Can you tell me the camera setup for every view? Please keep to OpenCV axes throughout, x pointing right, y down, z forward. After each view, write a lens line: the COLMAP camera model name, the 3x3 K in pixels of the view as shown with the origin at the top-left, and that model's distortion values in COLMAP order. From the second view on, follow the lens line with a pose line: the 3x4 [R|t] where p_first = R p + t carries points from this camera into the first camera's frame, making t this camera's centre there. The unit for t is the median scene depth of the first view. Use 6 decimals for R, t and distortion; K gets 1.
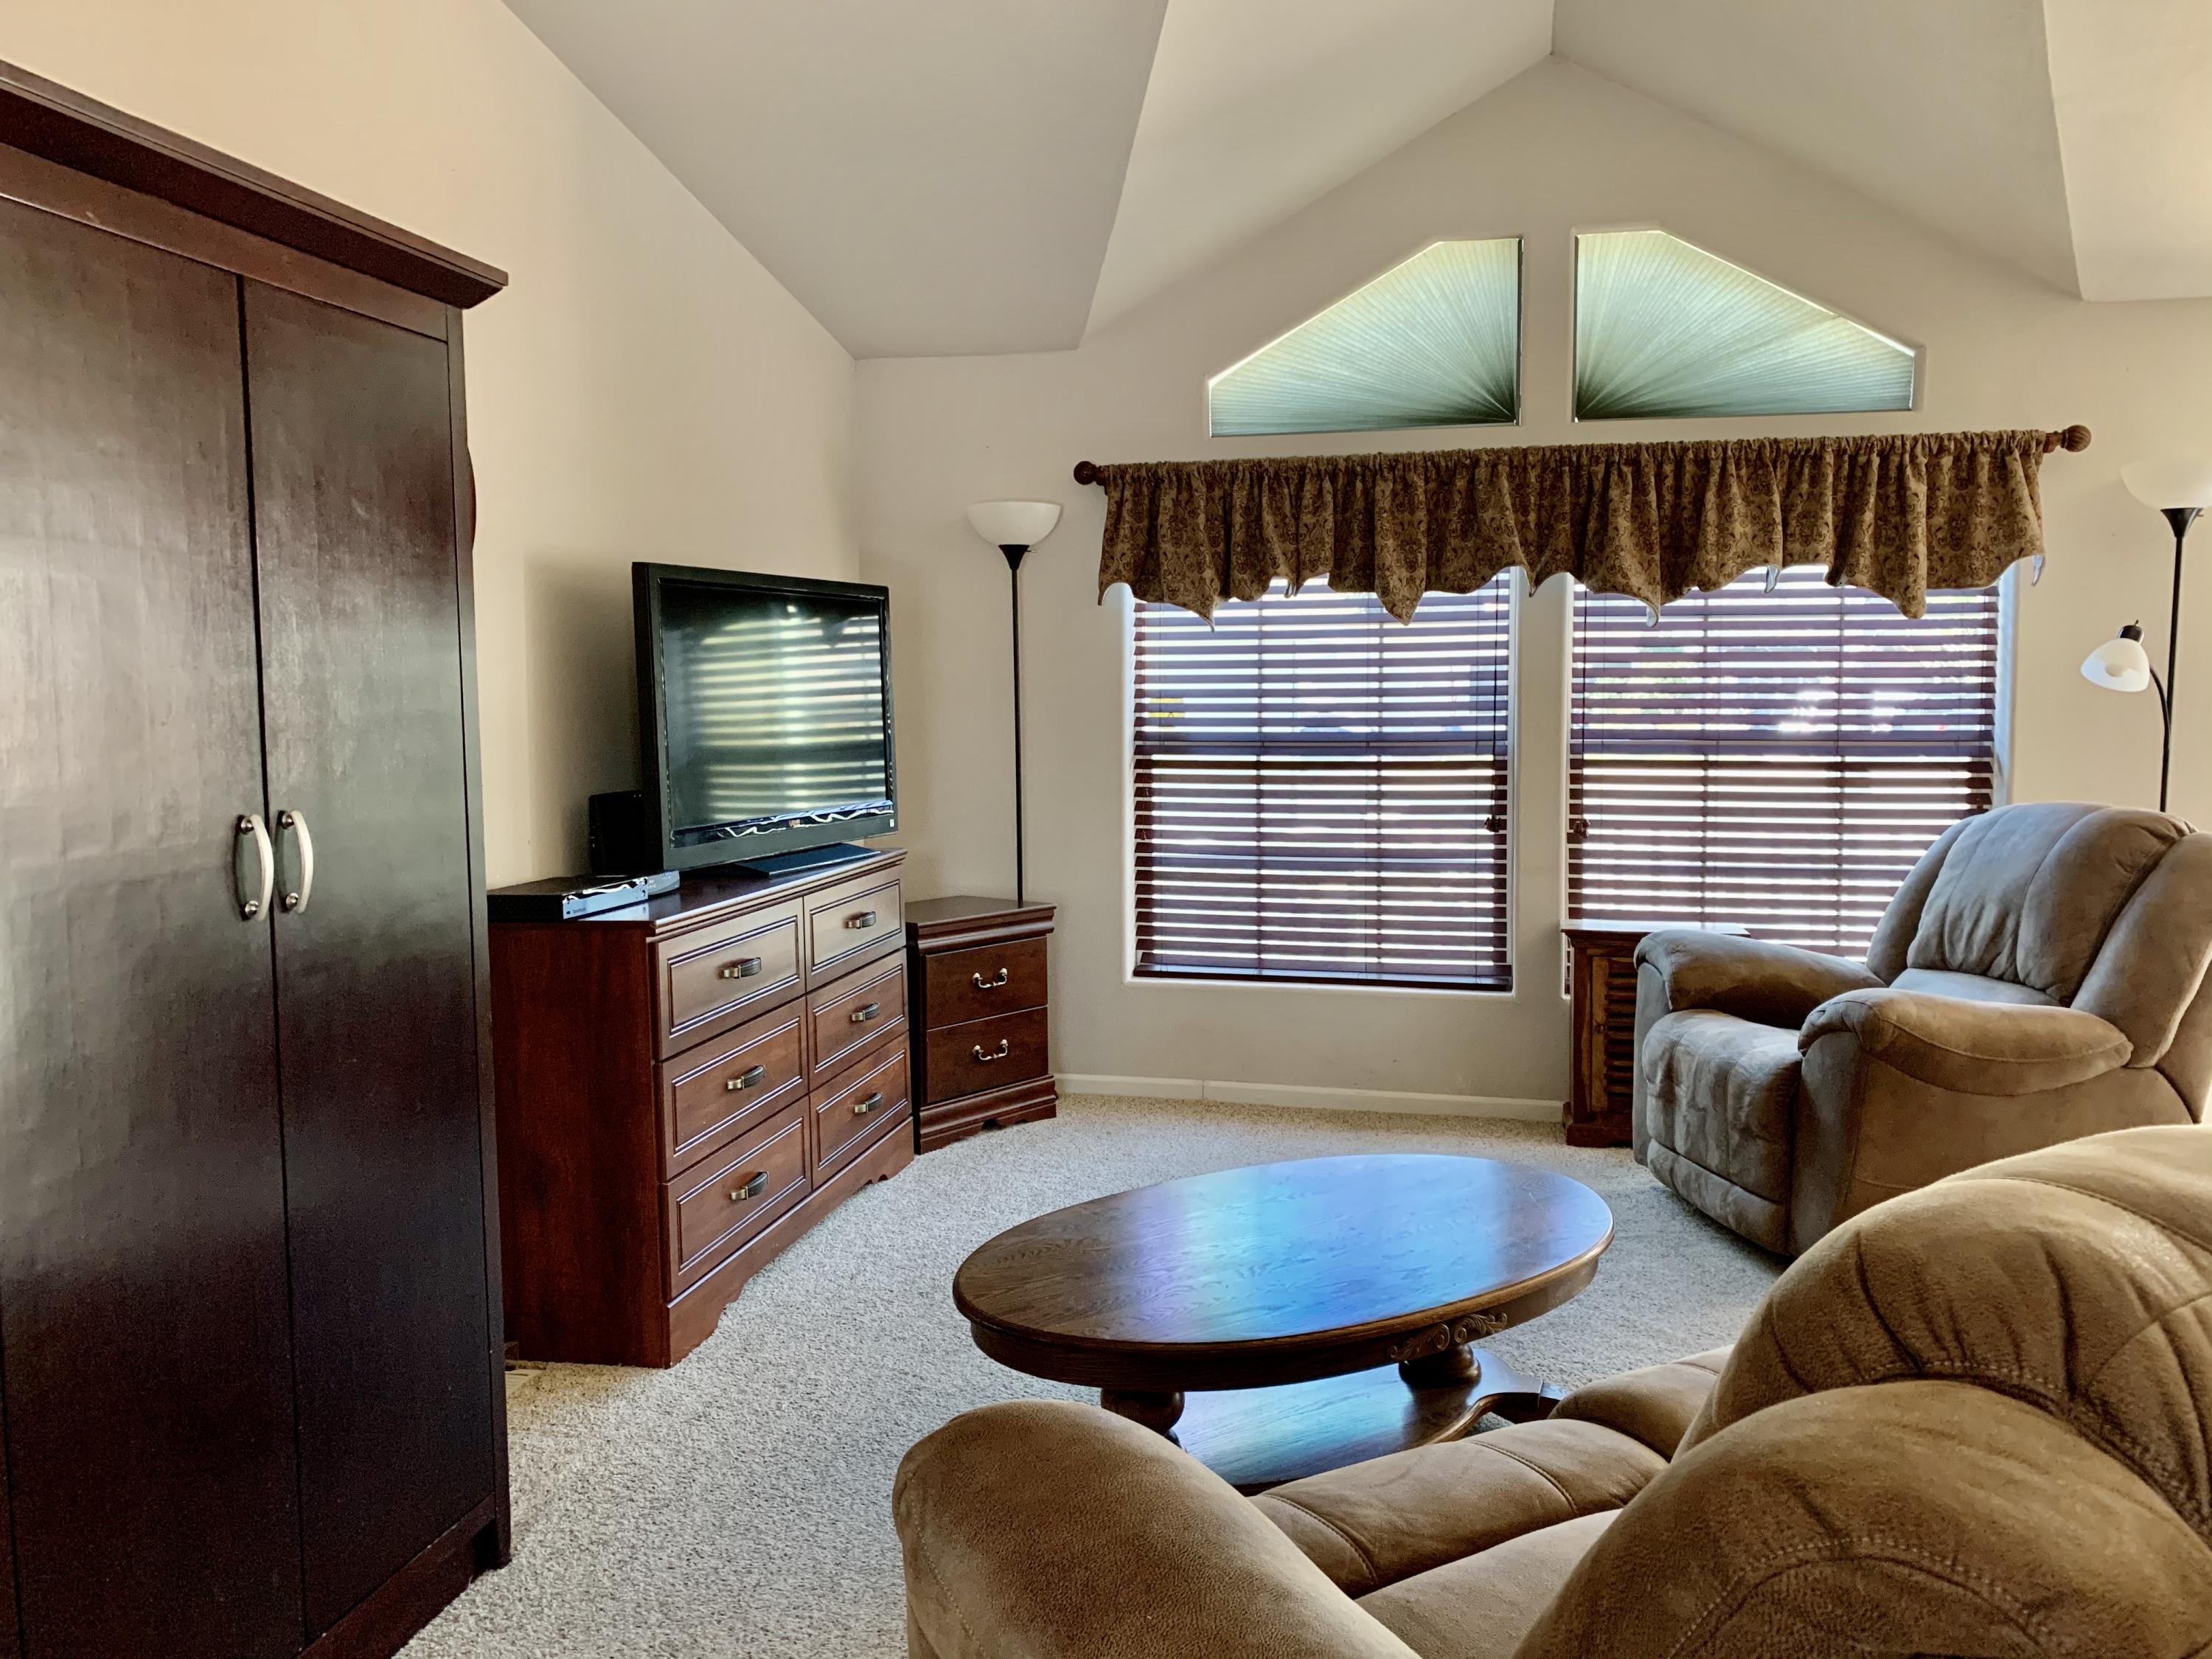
lens RADIAL K [[1637.4, 0, 1106.0], [0, 1637.4, 829.5], [0, 0, 1]] dist [0.000512, -0.008205]
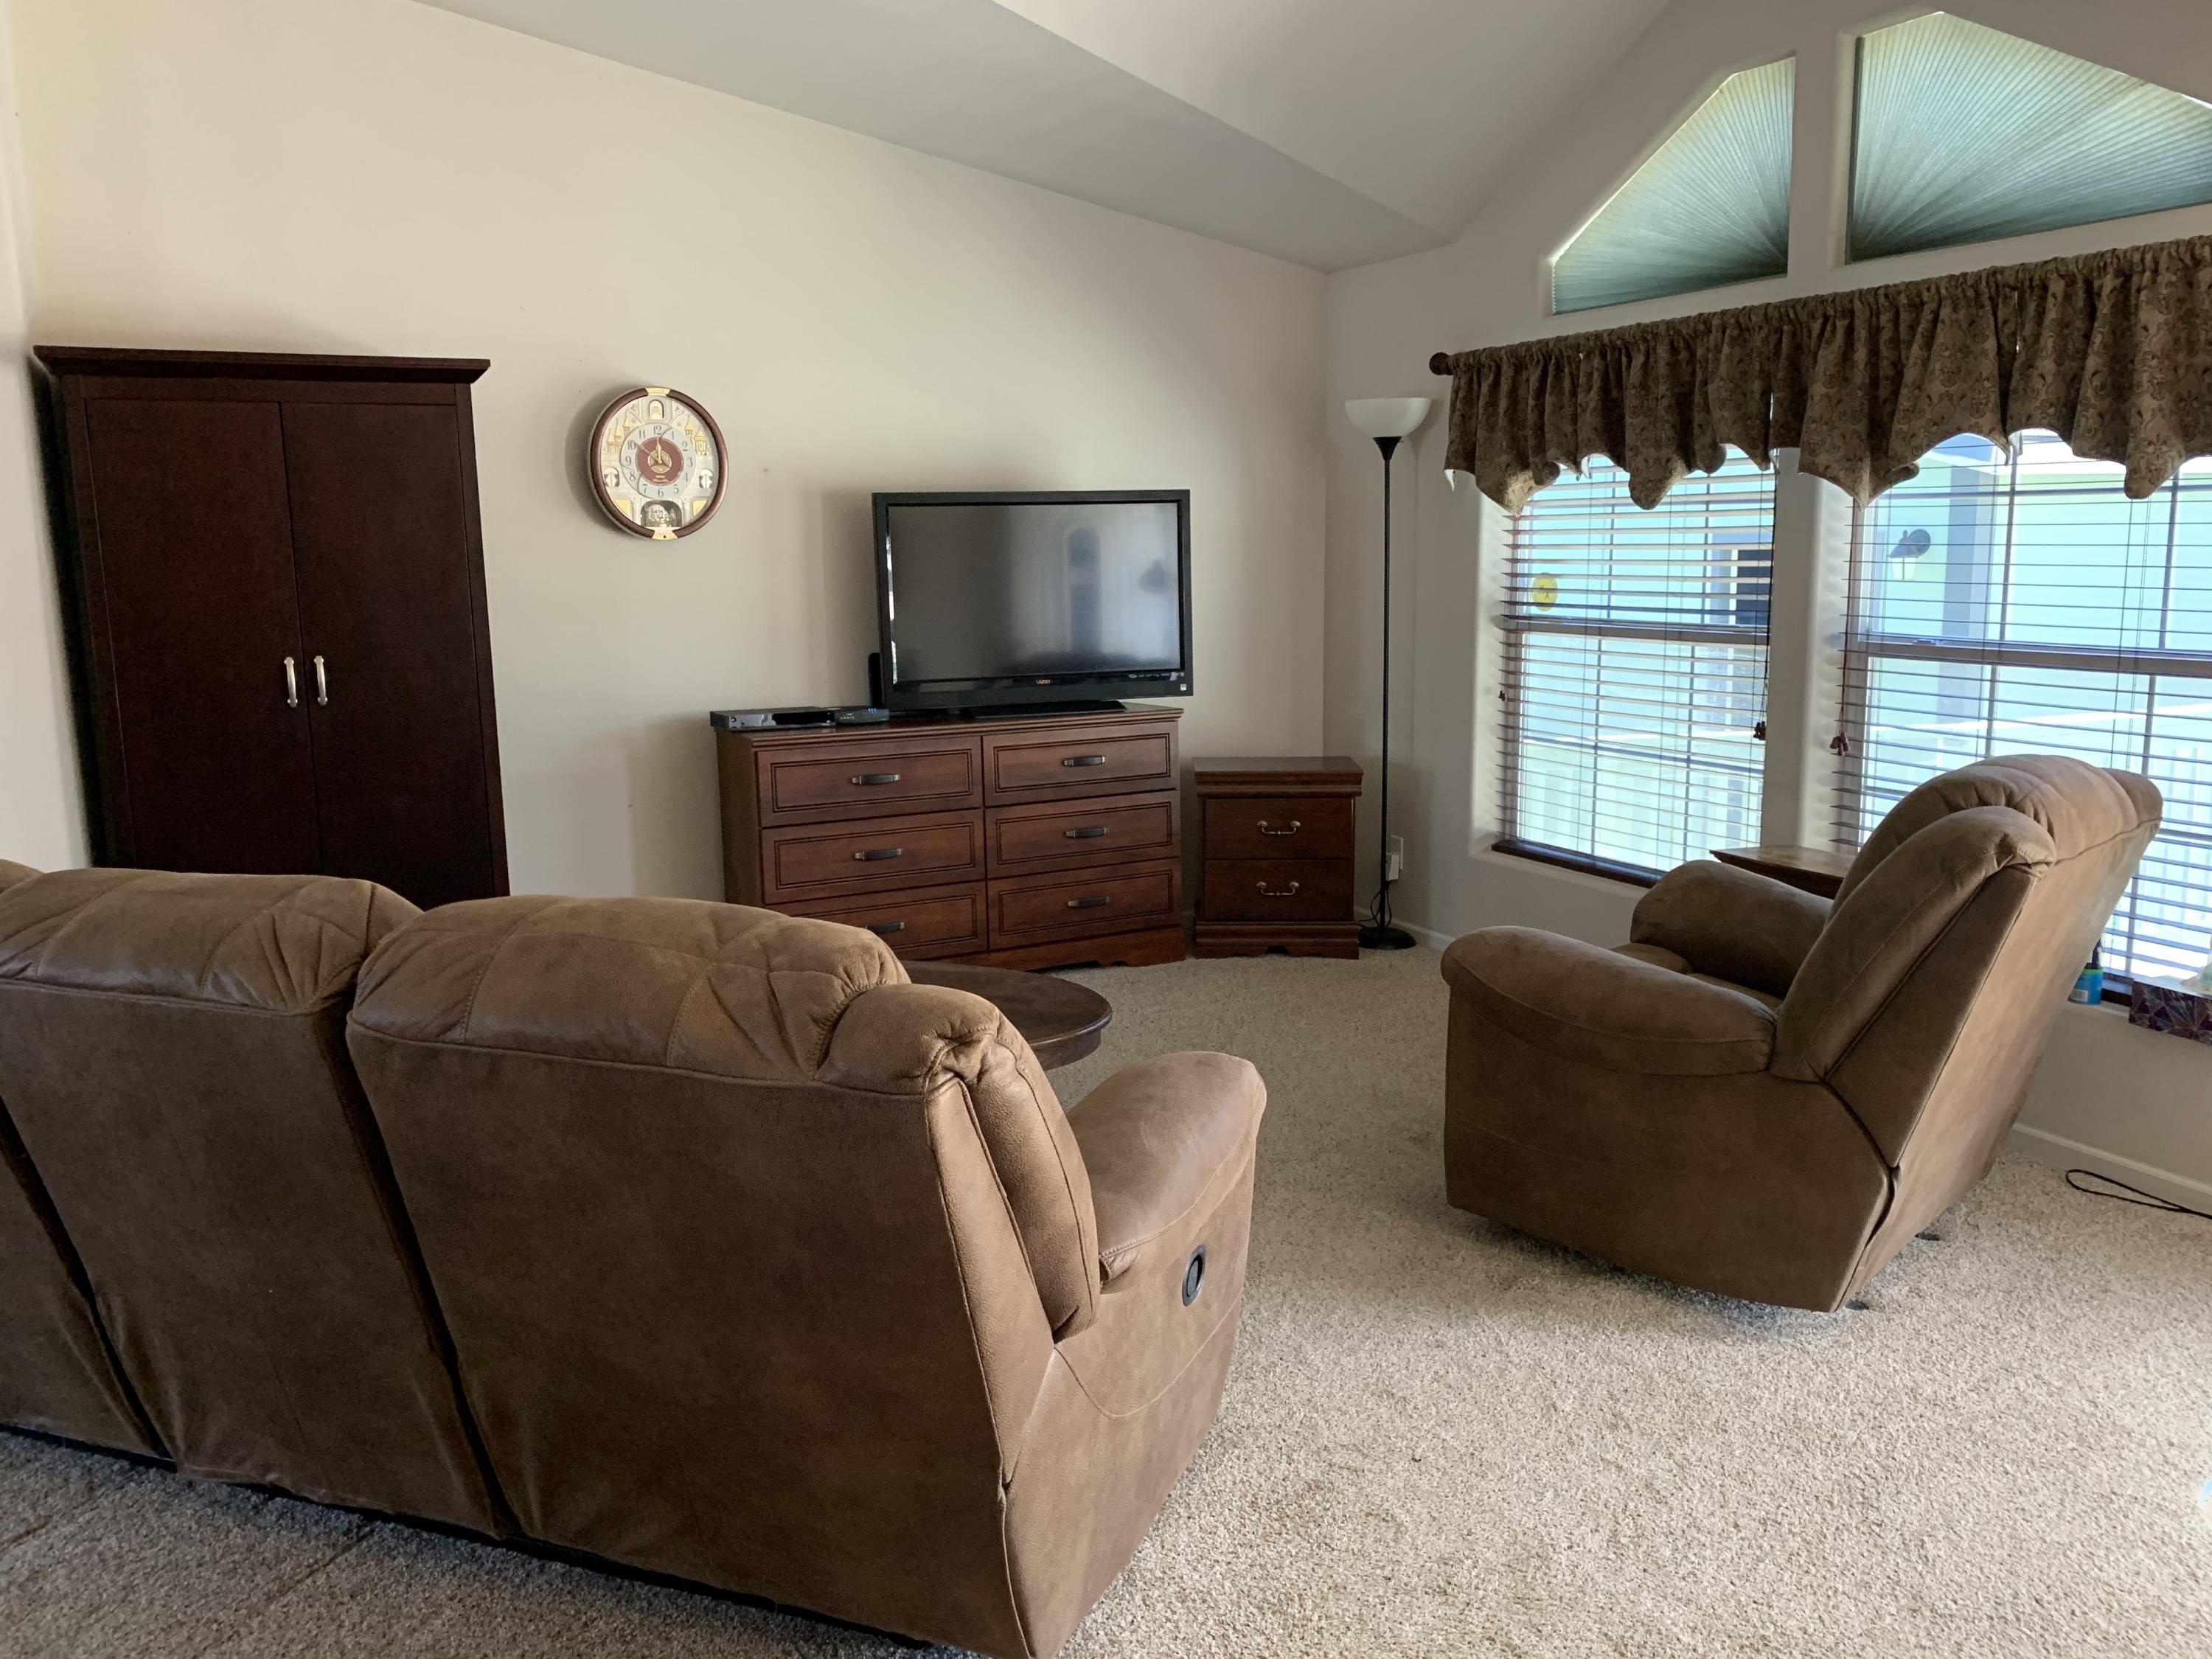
lens RADIAL K [[1698.4, 0, 1106.0], [0, 1698.4, 829.5], [0, 0, 1]] dist [0.007080, 0.007105]
pose [[0.654507, 0.127207, -0.745278, 0.737657], [-0.058428, 0.991306, 0.117889, -0.040381], [0.753795, -0.033614, 0.656249, 0.121452]]
